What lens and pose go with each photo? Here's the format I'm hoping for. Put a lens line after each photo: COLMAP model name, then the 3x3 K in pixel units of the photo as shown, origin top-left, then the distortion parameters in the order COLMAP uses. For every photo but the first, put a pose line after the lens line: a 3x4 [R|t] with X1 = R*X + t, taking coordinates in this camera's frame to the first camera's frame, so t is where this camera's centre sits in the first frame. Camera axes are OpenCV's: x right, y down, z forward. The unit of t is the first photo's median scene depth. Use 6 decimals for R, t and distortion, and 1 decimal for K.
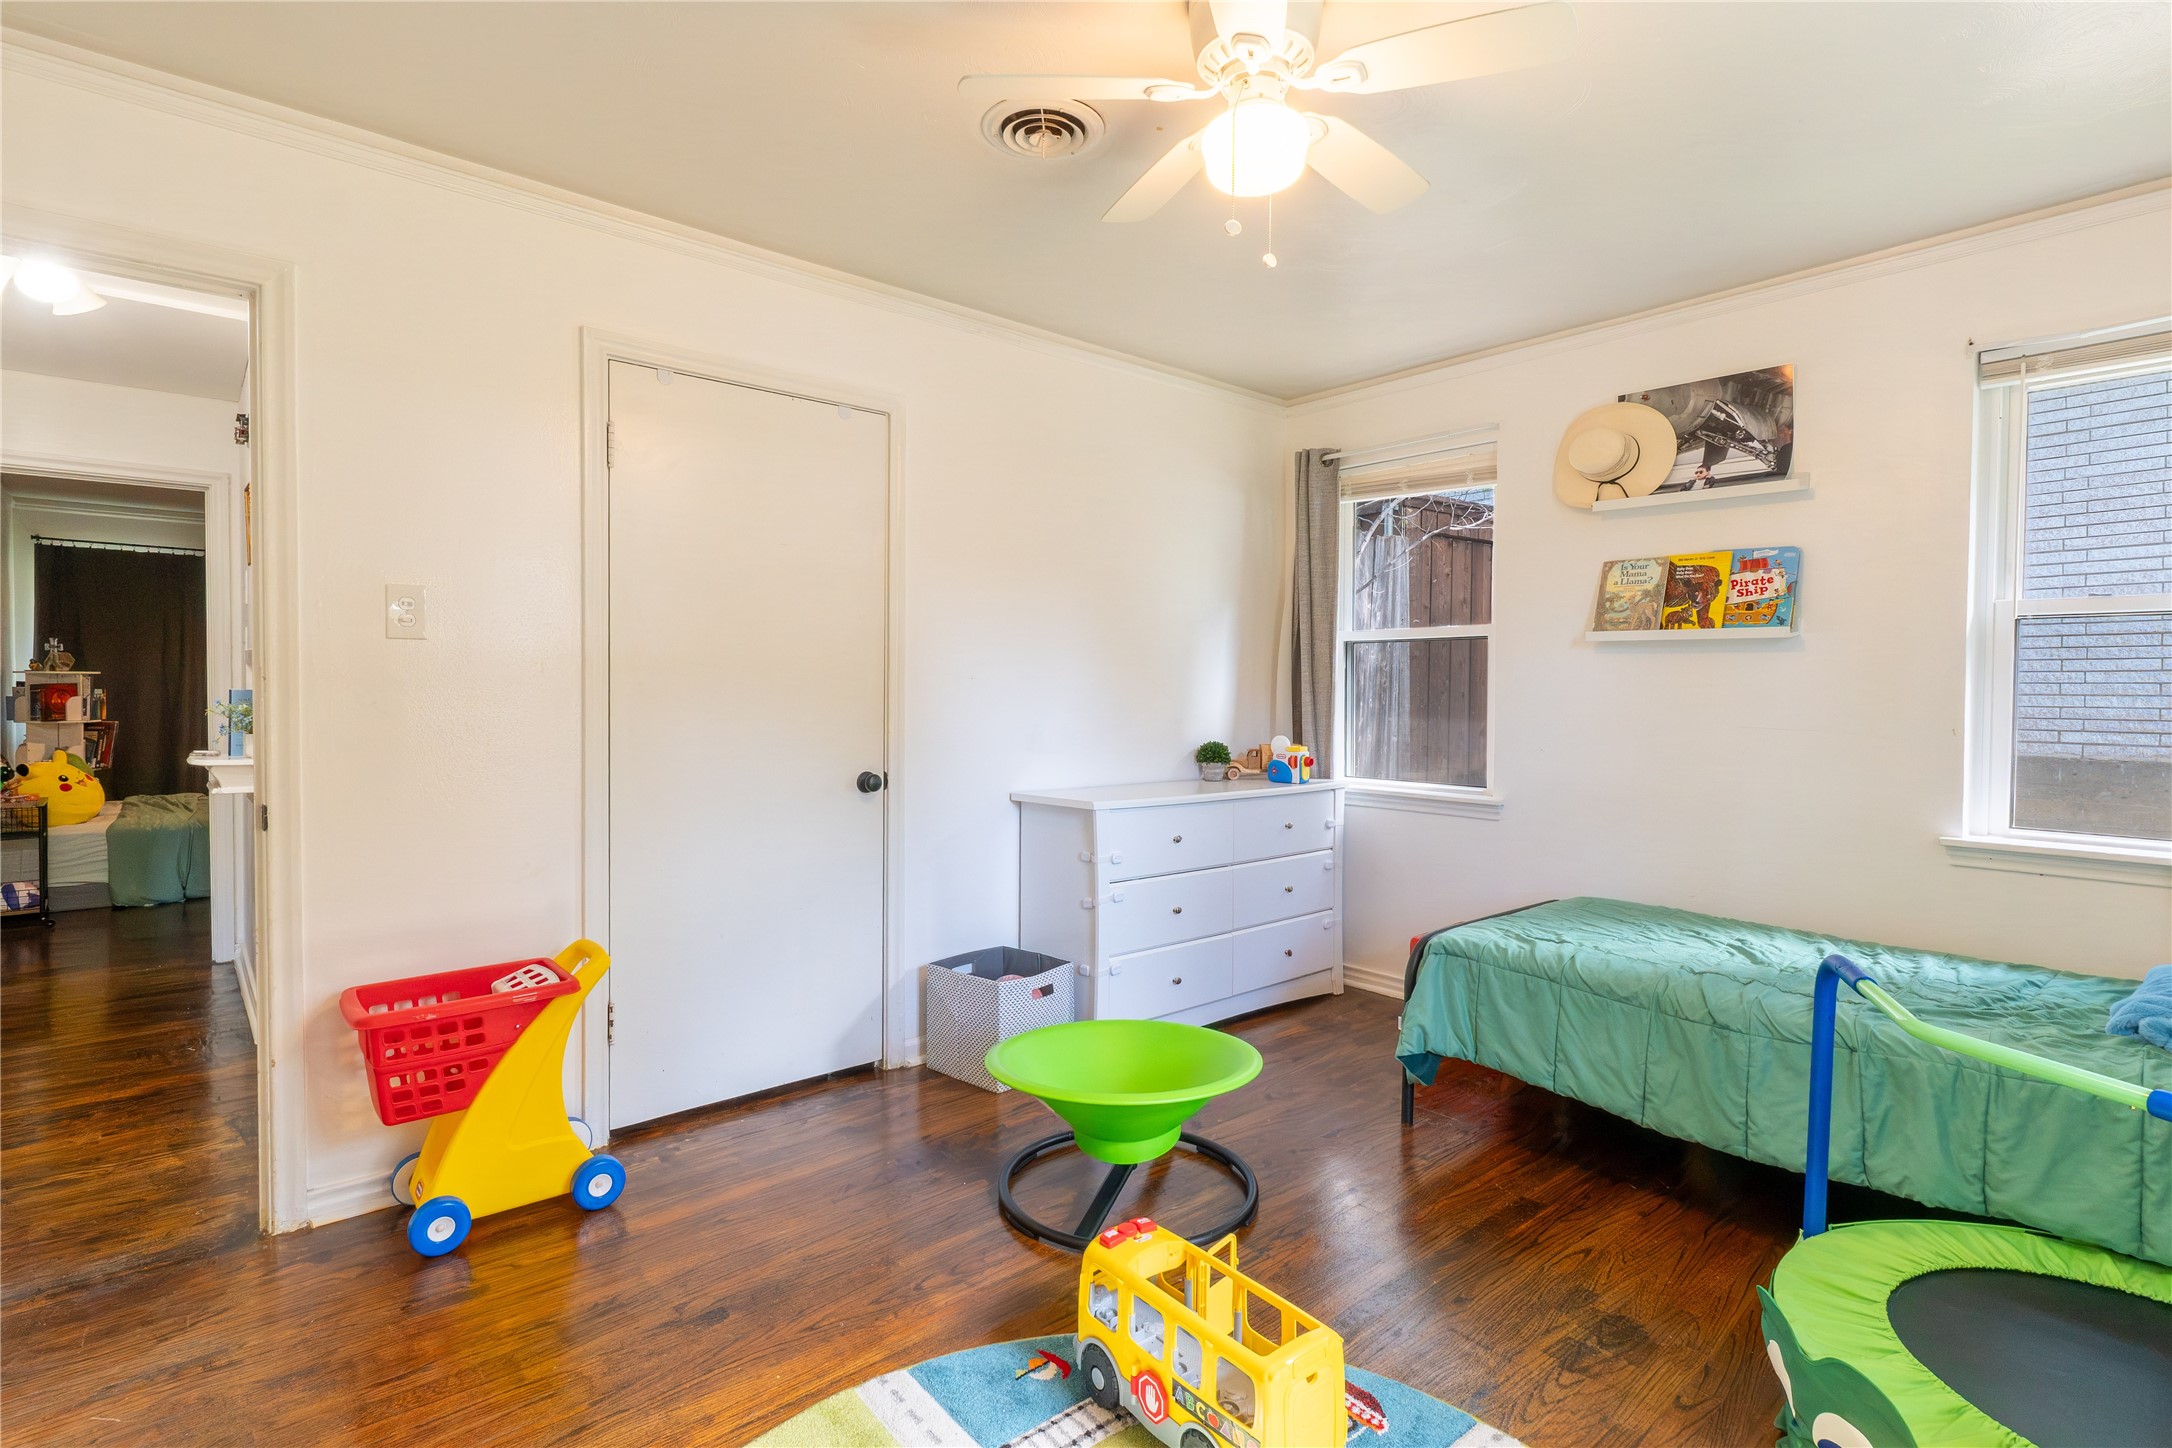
lens RADIAL K [[1038.1, 0, 1093.6], [0, 1038.1, 715.2], [0, 0, 1]] dist [0.002268, -0.000750]
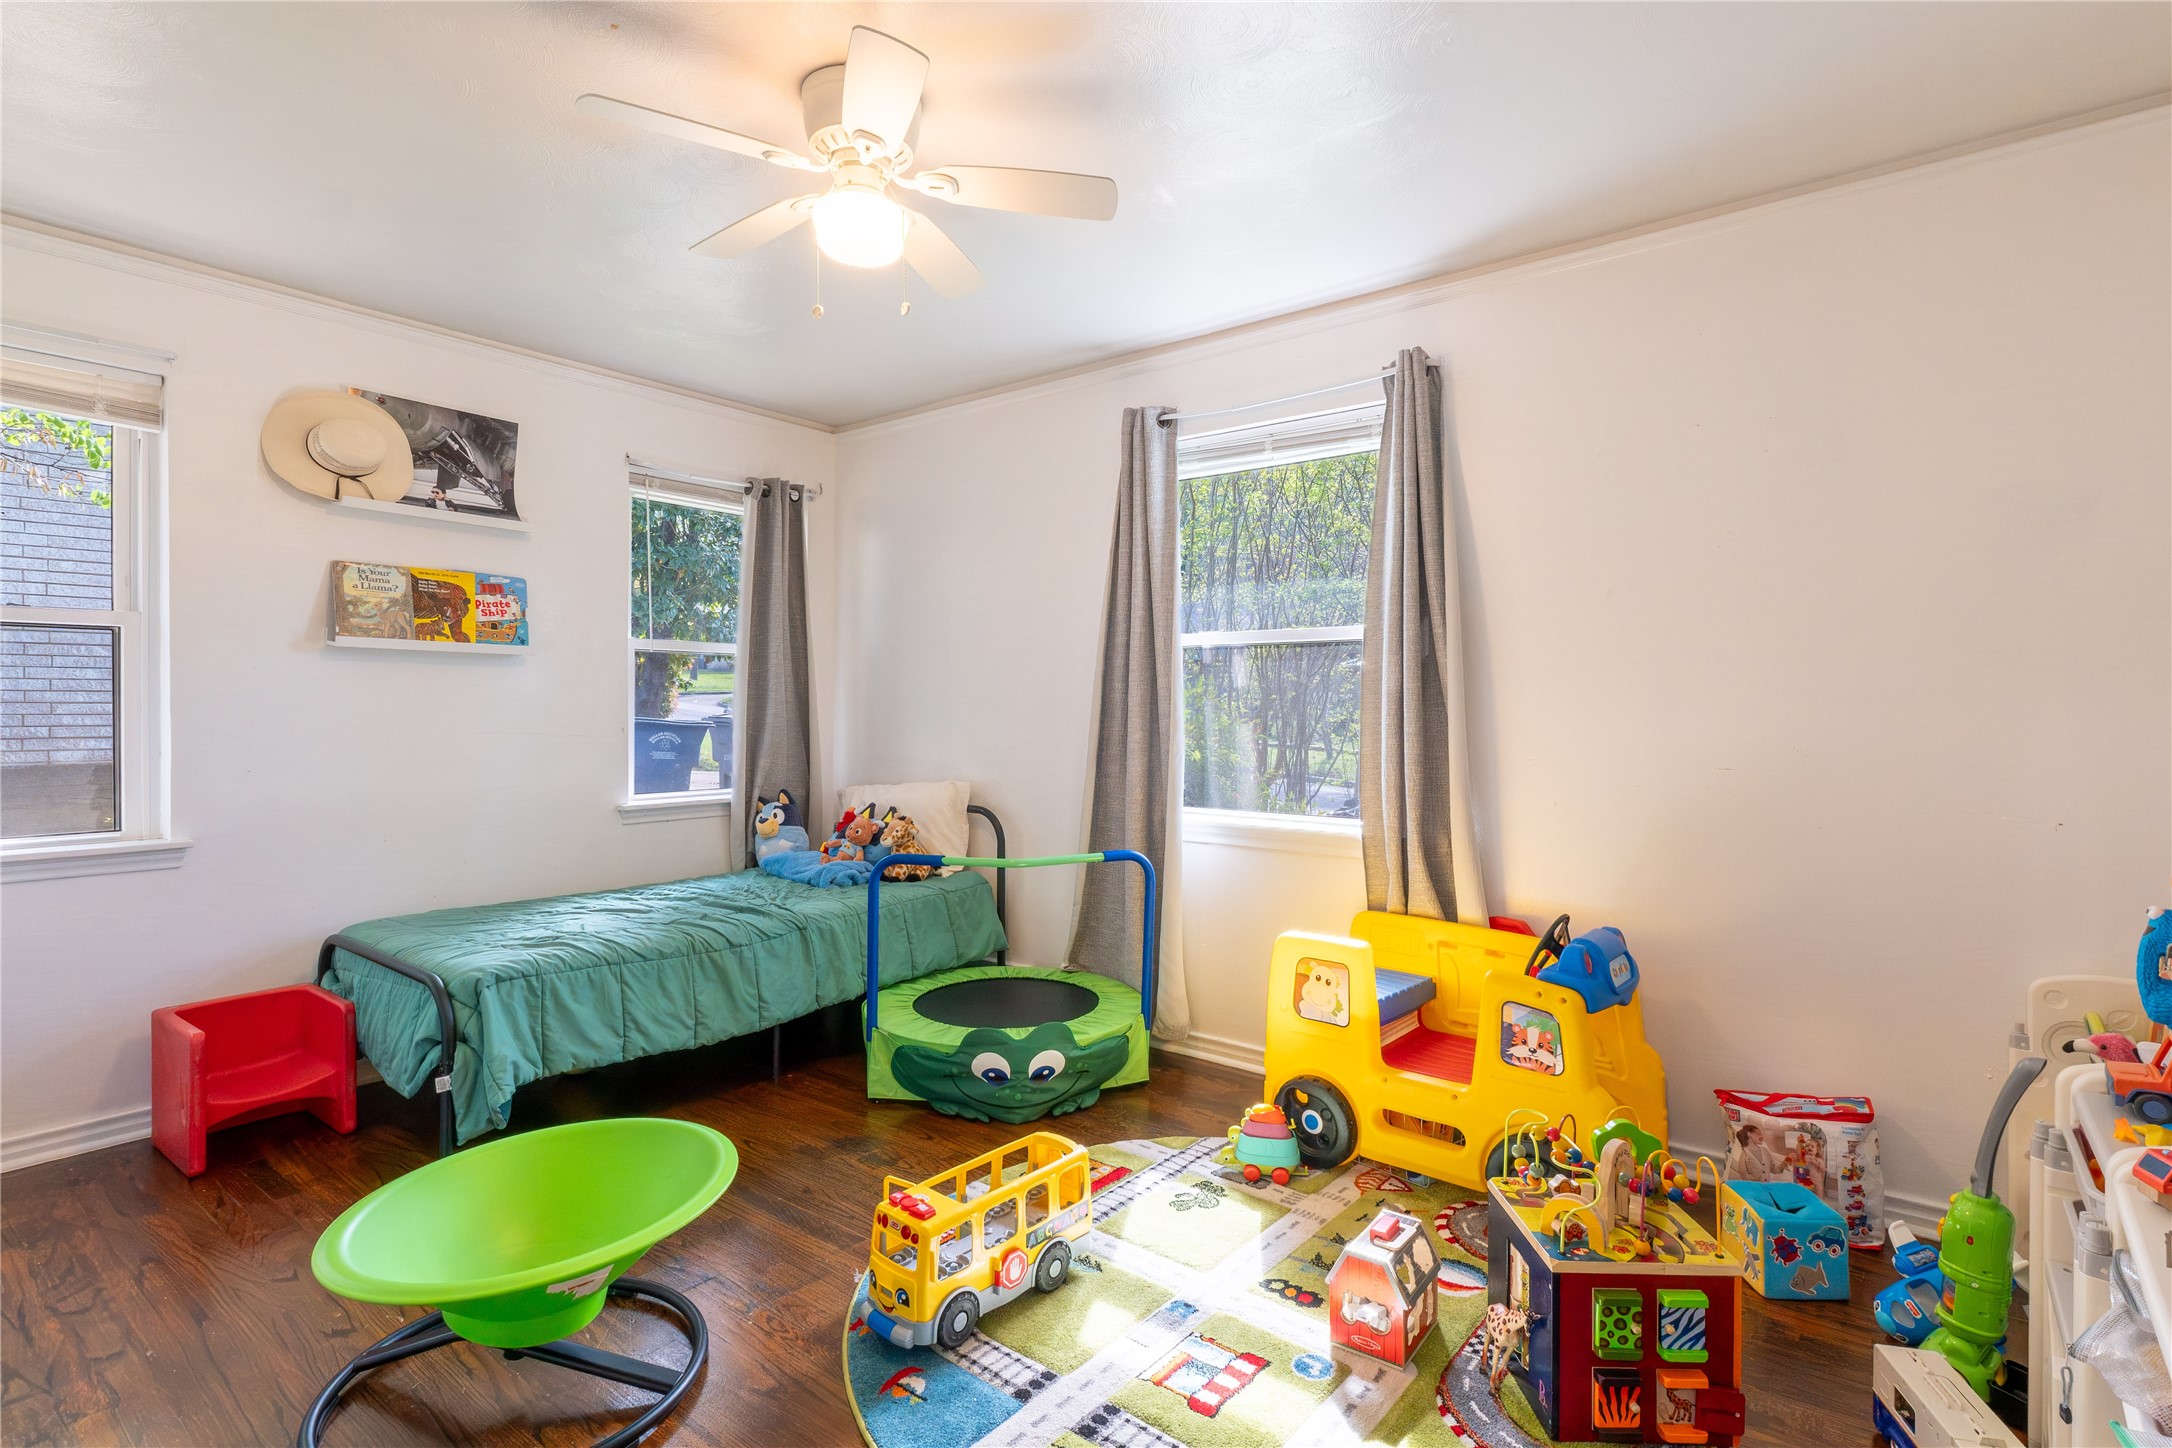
lens RADIAL K [[1038.1, 0, 1092.7], [0, 1038.1, 710.8], [0, 0, 1]] dist [0.002268, -0.000750]
pose [[-0.176780, -0.013370, 0.984159, -0.584380], [0.022672, 0.999587, 0.017652, -0.016915], [-0.983989, 0.025433, -0.176404, 0.549112]]
